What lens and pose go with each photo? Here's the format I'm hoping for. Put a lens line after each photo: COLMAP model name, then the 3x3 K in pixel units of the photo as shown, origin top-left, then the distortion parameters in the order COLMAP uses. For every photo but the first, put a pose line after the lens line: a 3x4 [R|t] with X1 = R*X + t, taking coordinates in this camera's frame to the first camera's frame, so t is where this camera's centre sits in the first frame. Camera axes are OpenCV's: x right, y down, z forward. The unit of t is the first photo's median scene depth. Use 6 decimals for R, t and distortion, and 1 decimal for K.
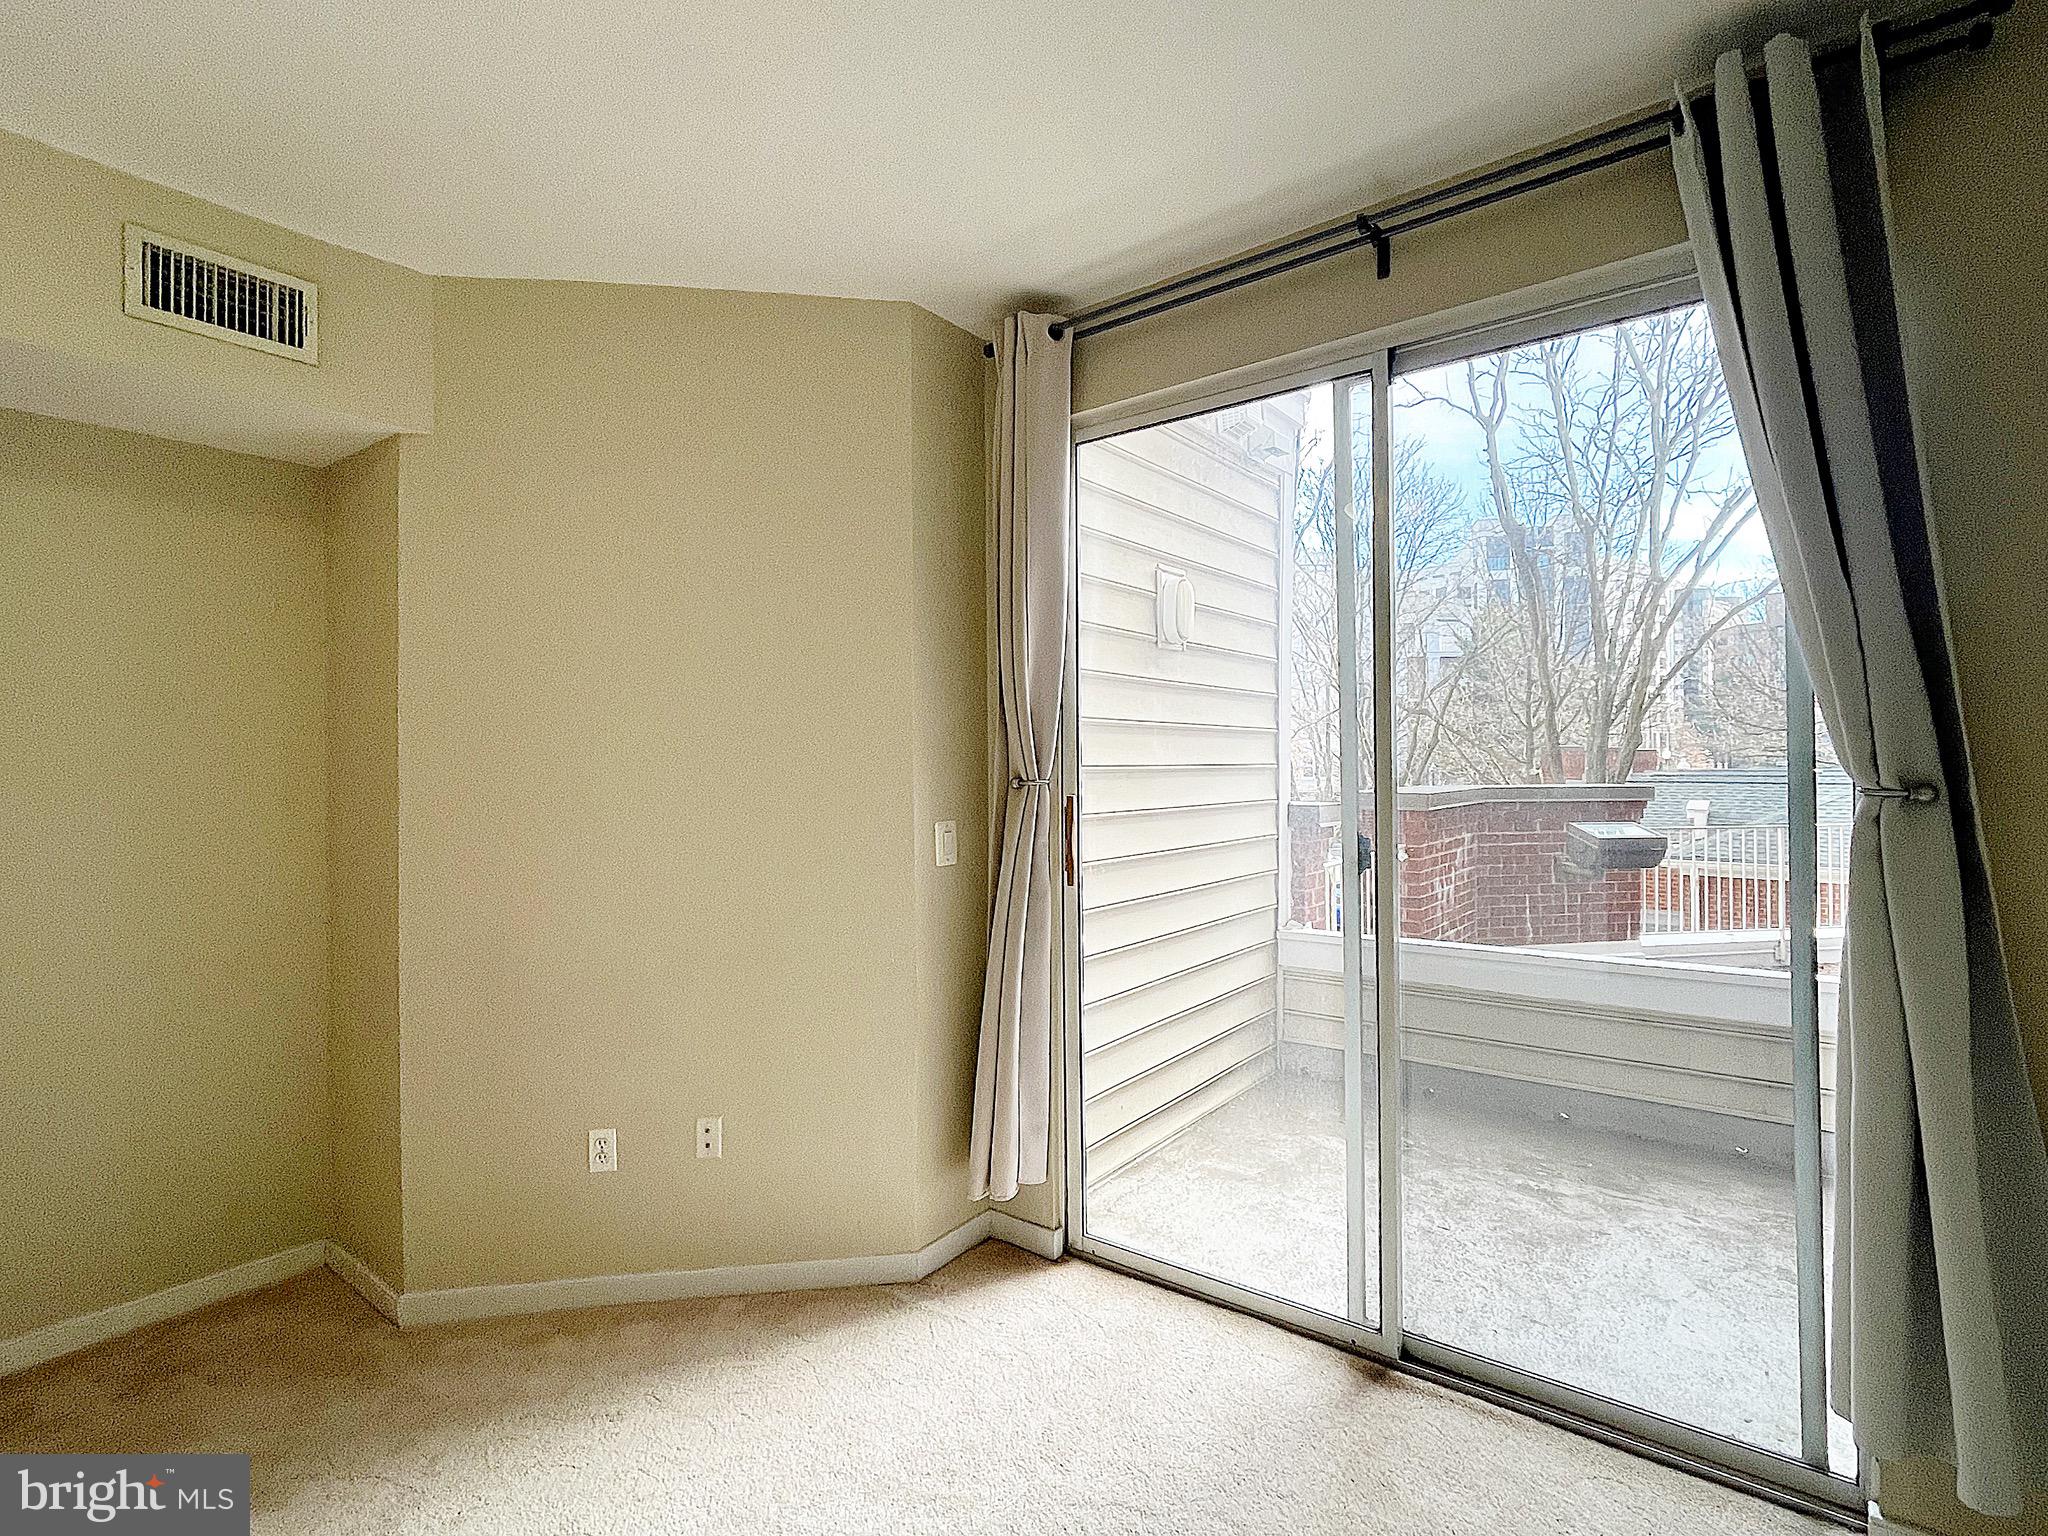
lens RADIAL K [[994.4, 0, 1025.8], [0, 994.4, 758.7], [0, 0, 1]] dist [-0.003183, -0.000448]
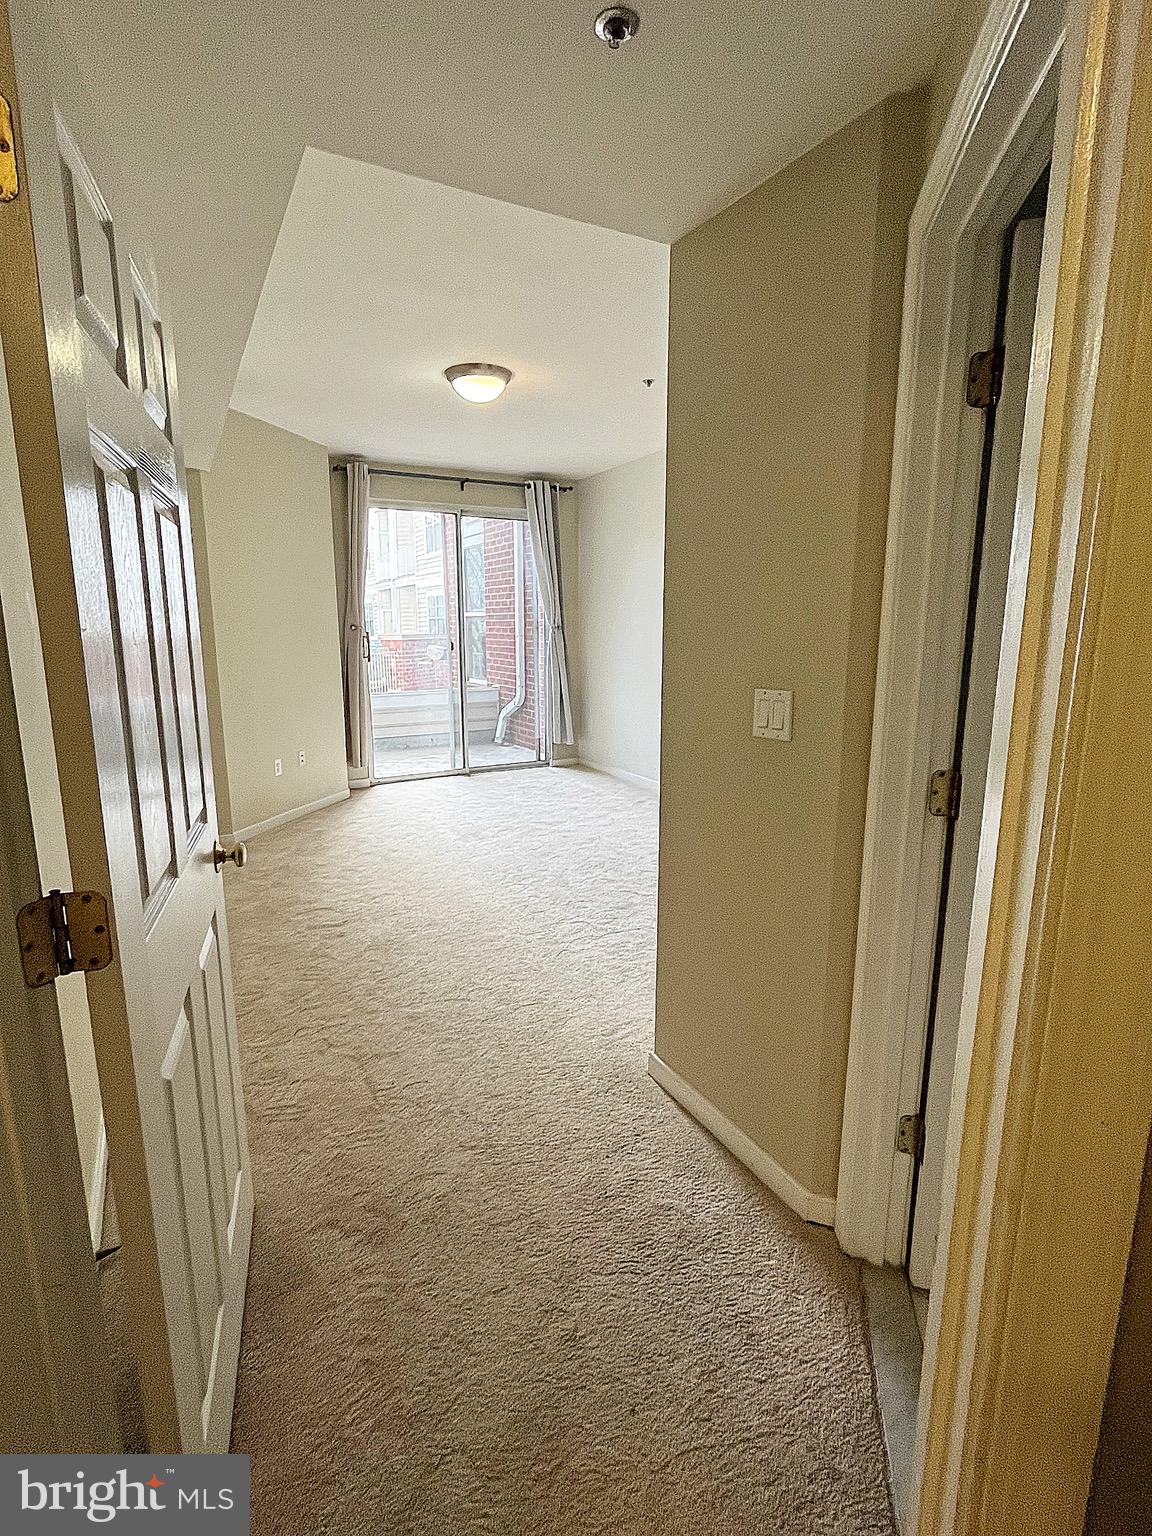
lens RADIAL K [[745.8, 0, 583.0], [0, 745.8, 763.4], [0, 0, 1]] dist [-0.003183, -0.000448]
pose [[0.390149, -0.159842, 0.906771, -1.906481], [0.004049, 0.985105, 0.171908, 0.045700], [-0.920743, -0.063399, 0.384985, -0.511196]]
